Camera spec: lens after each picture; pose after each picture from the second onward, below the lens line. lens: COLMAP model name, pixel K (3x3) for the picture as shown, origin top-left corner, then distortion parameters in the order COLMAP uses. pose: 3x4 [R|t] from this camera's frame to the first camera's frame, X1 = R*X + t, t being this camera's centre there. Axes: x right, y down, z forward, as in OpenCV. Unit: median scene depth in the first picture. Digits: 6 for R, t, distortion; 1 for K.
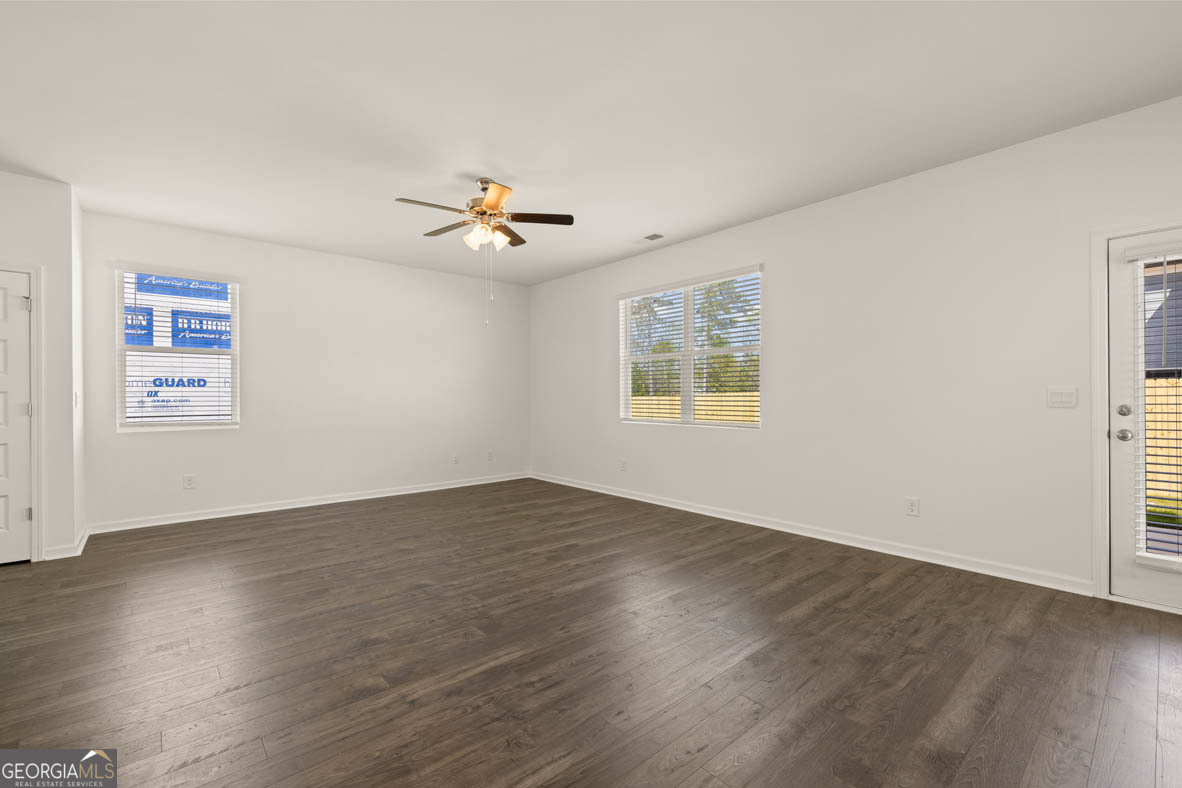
lens RADIAL K [[513.8, 0, 587.5], [0, 513.8, 391.1], [0, 0, 1]] dist [-0.009924, -0.000780]
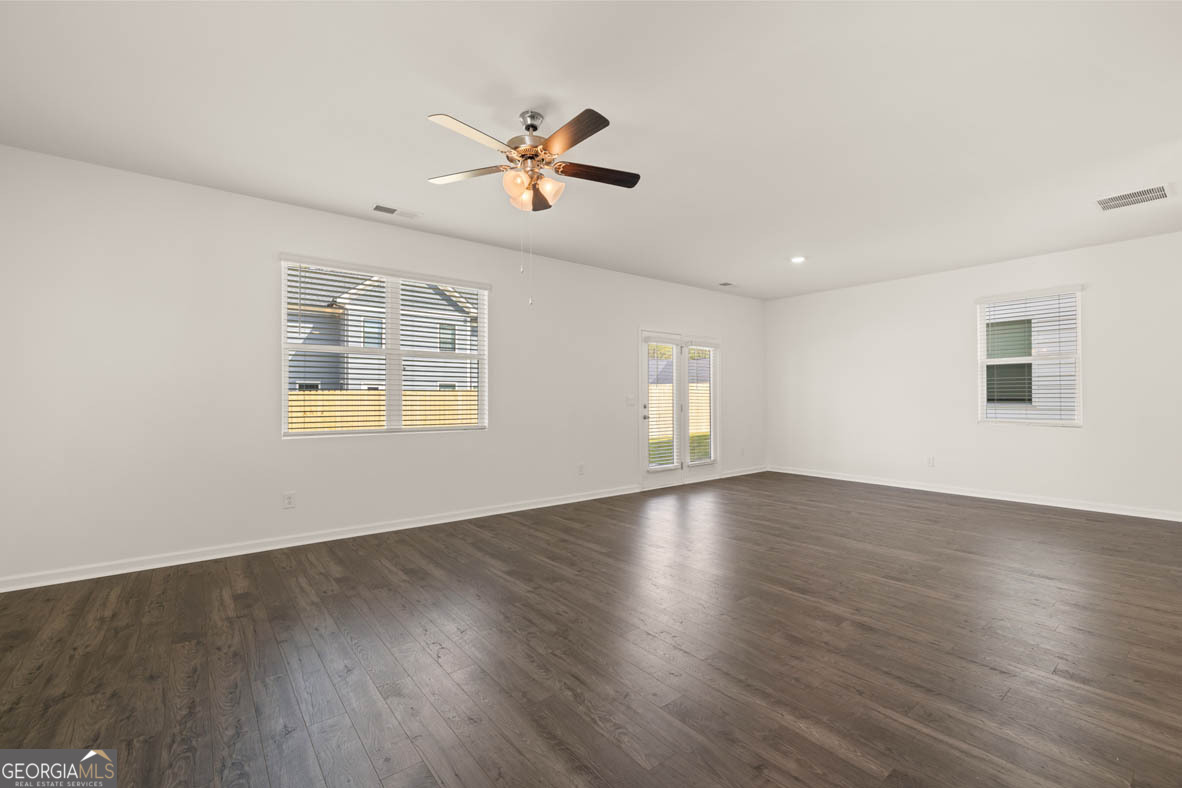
lens RADIAL K [[513.8, 0, 580.5], [0, 513.8, 402.9], [0, 0, 1]] dist [-0.009924, -0.000780]
pose [[0.046573, -0.006634, 0.998893, -1.223904], [-0.003669, 0.999970, 0.006813, 0.007899], [-0.998908, -0.003982, 0.046547, 1.151740]]
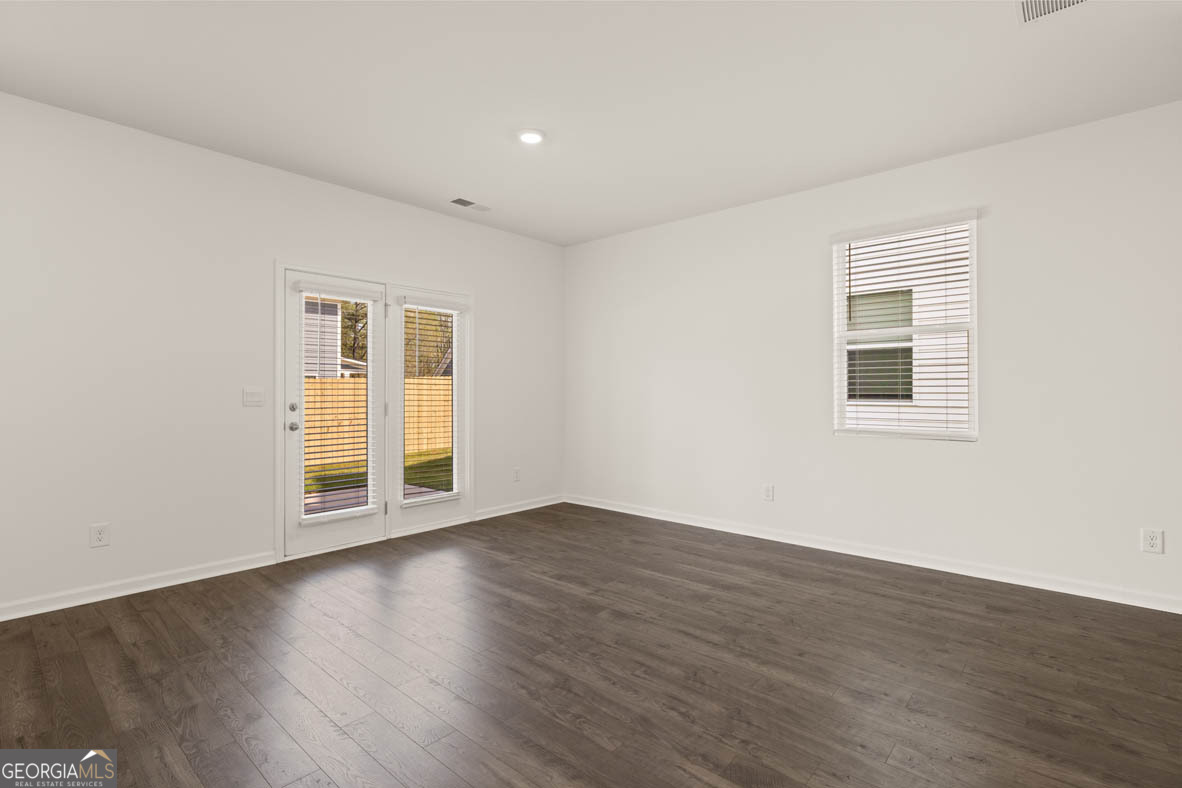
lens RADIAL K [[511.2, 0, 601.8], [0, 511.2, 400.6], [0, 0, 1]] dist [0.002413, -0.000270]
pose [[-0.128362, 0.000805, 0.991727, -0.291823], [-0.005408, 0.999984, -0.001511, 0.019231], [-0.991713, -0.005558, -0.128356, 0.393418]]
